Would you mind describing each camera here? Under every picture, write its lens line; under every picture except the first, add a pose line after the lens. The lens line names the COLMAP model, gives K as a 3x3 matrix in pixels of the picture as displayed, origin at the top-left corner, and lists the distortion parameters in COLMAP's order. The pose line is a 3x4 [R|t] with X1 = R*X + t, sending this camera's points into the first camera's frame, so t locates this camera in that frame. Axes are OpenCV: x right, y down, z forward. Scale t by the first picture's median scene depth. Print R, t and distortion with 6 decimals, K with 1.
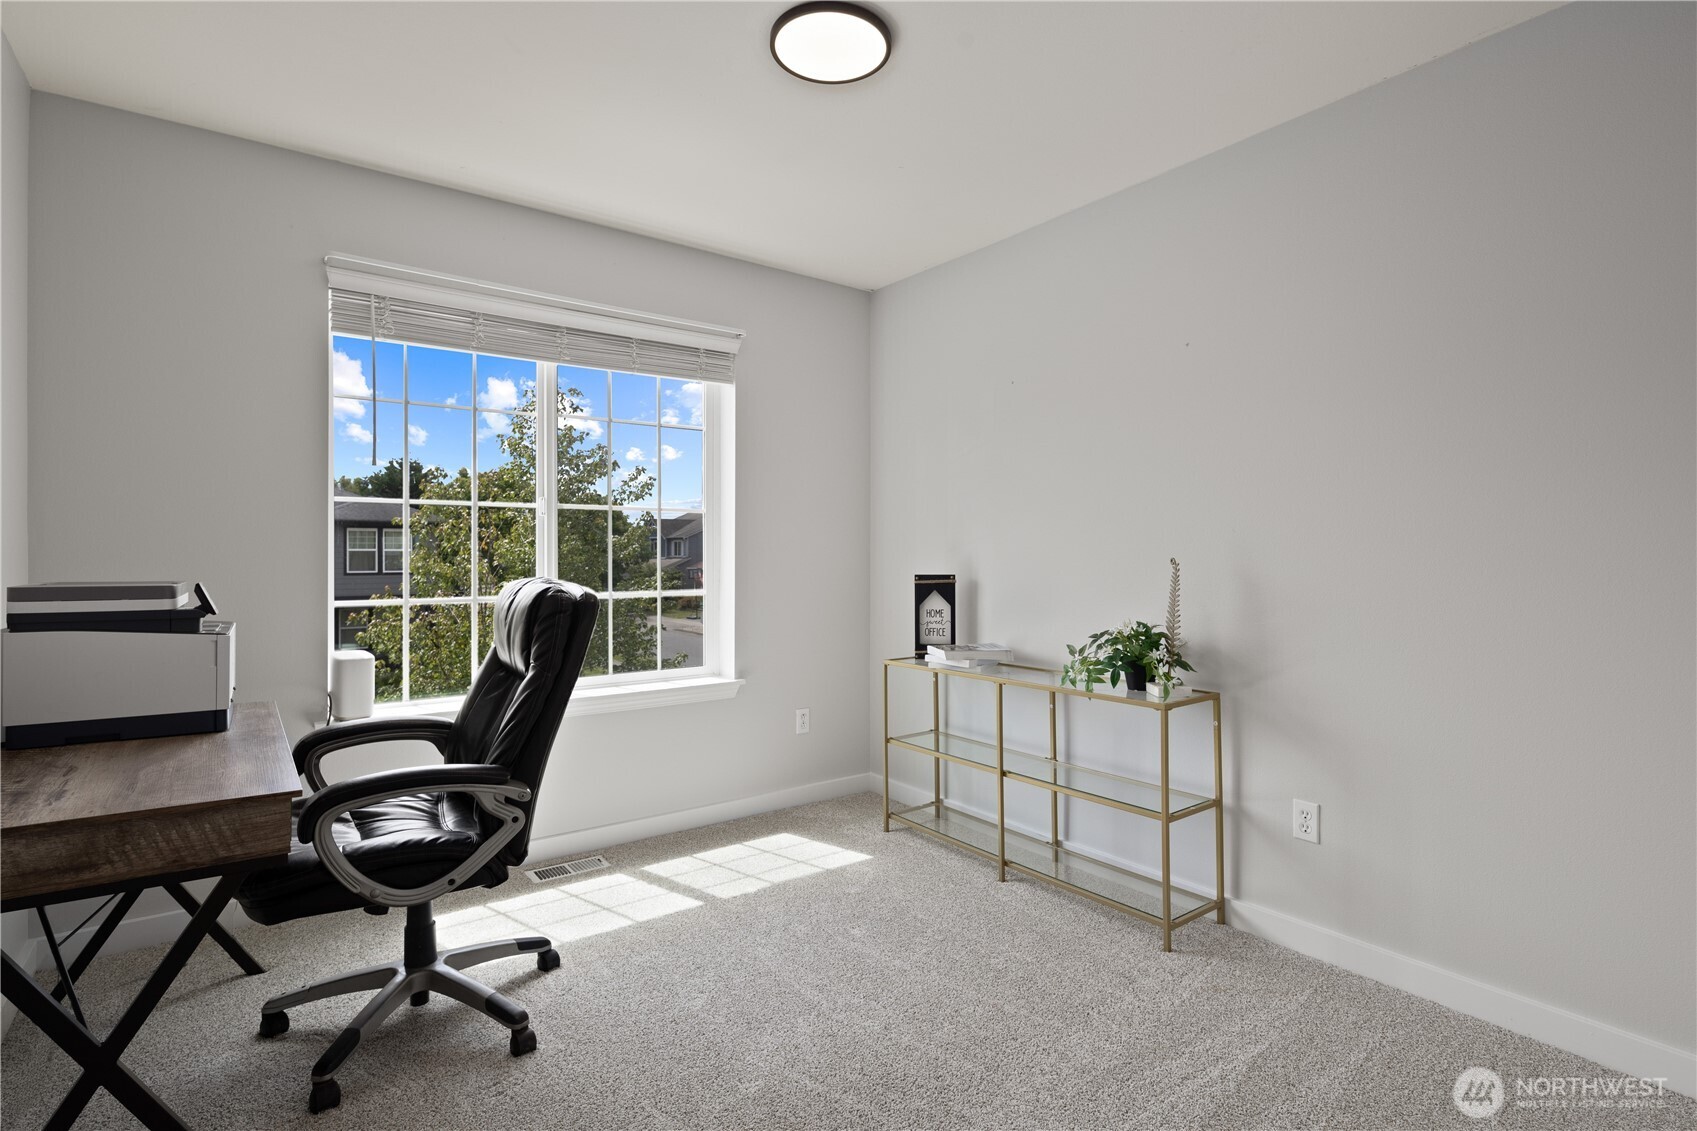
lens RADIAL K [[823.4, 0, 846.8], [0, 823.4, 542.6], [0, 0, 1]] dist [0.003040, -0.000083]
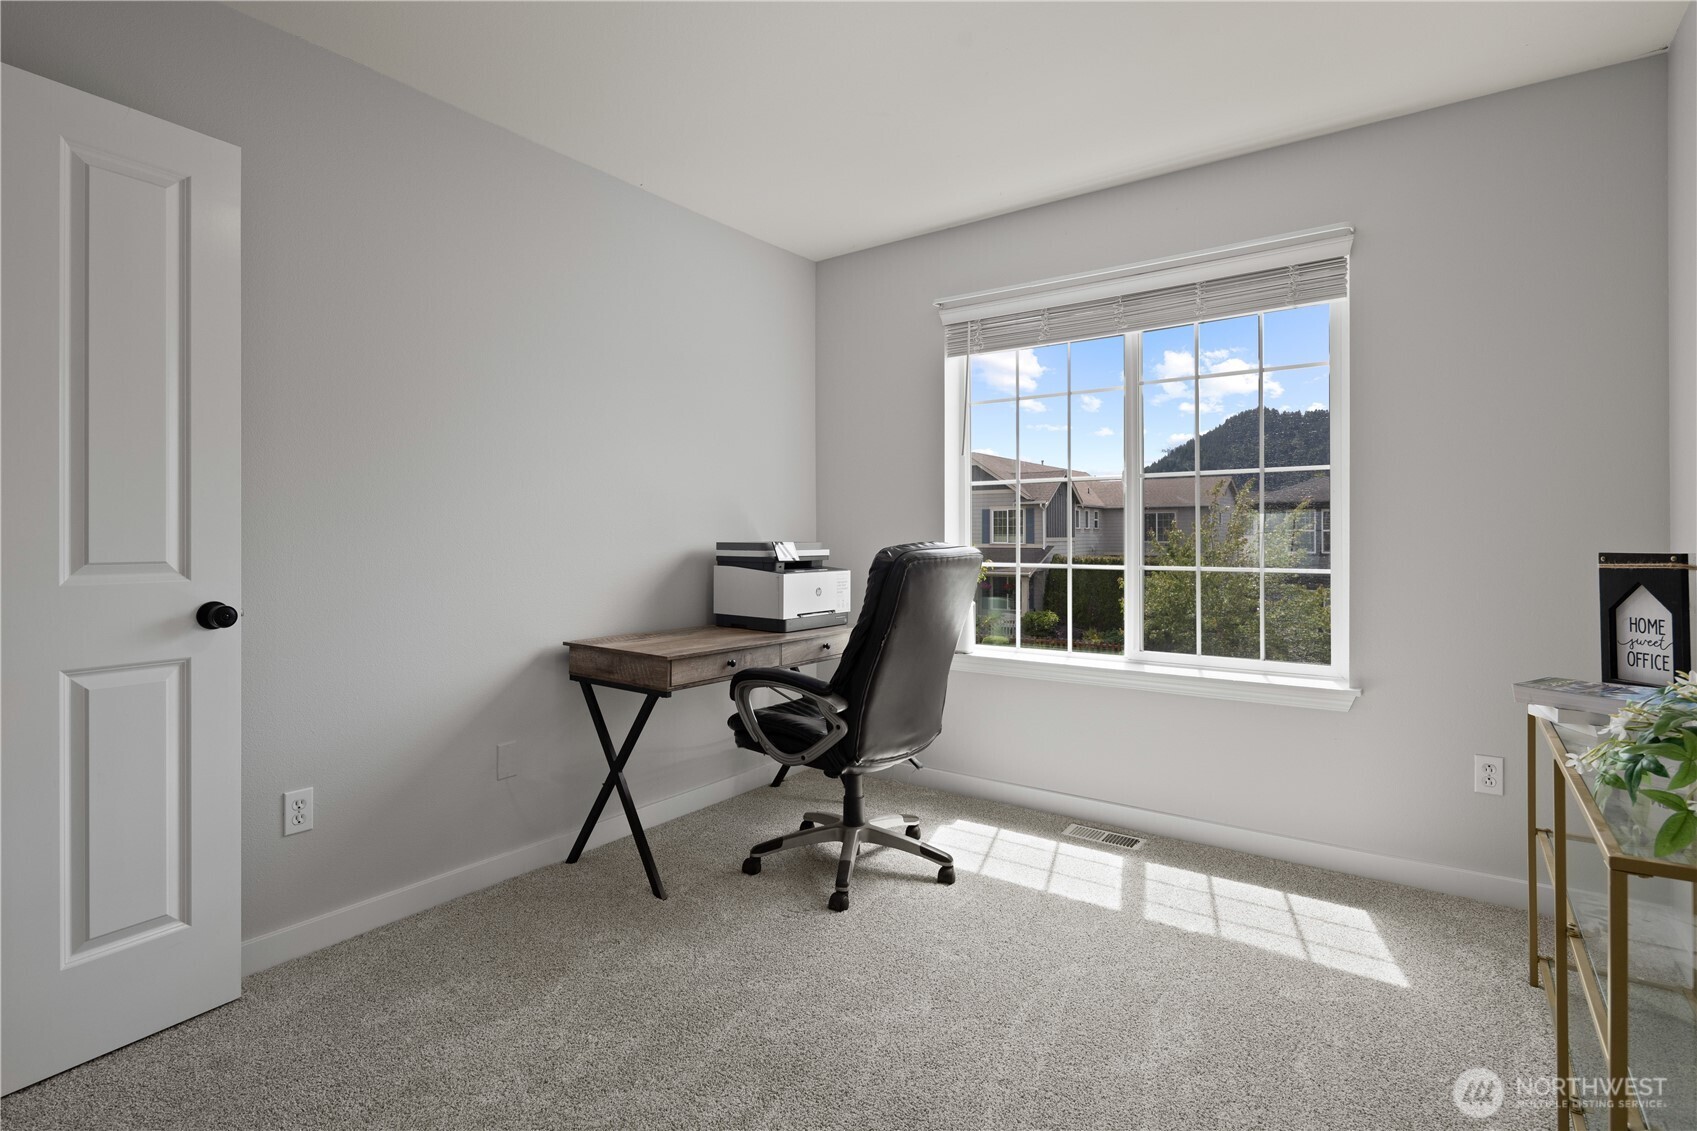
lens RADIAL K [[829.2, 0, 844.2], [0, 829.2, 519.0], [0, 0, 1]] dist [0.001629, 0.000206]
pose [[0.301996, -0.020671, -0.953085, 0.527091], [0.014533, 0.999749, -0.017078, 0.020621], [0.953199, -0.008694, 0.302220, 0.388445]]
